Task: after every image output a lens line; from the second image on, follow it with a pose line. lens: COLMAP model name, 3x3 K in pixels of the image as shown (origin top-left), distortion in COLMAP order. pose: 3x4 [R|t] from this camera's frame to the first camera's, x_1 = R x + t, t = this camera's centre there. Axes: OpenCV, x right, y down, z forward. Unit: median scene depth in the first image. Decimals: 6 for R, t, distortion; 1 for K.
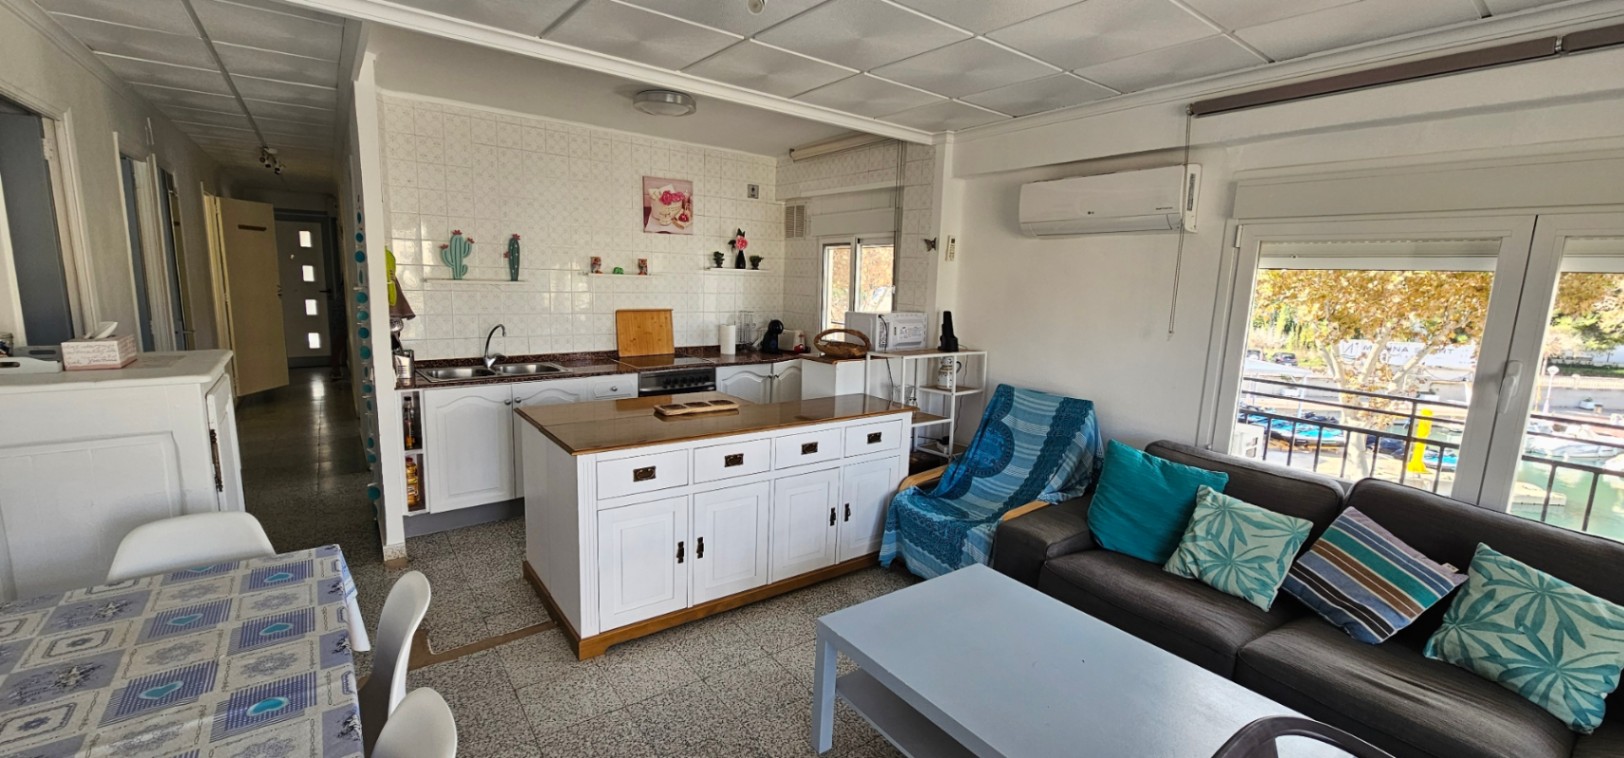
lens RADIAL K [[655.5, 0, 812.0], [0, 655.5, 379.0], [0, 0, 1]] dist [-0.000461, -0.000026]
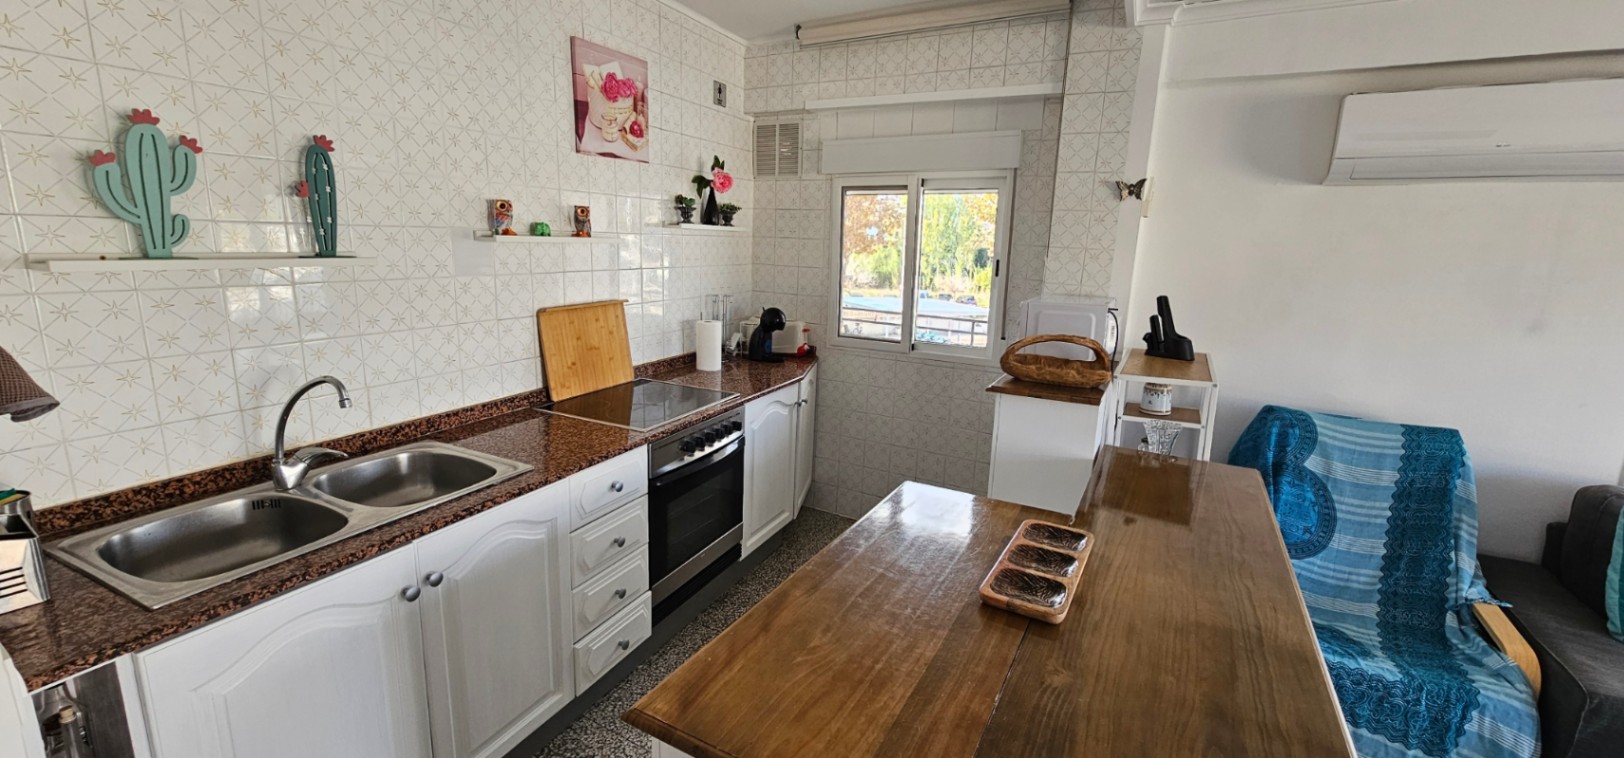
lens RADIAL K [[655.5, 0, 812.0], [0, 655.5, 379.0], [0, 0, 1]] dist [-0.000461, -0.000026]
pose [[0.910899, -0.089748, 0.402750, -0.312588], [0.061081, 0.994635, 0.083494, -0.080636], [-0.408082, -0.051454, 0.911494, 0.455483]]
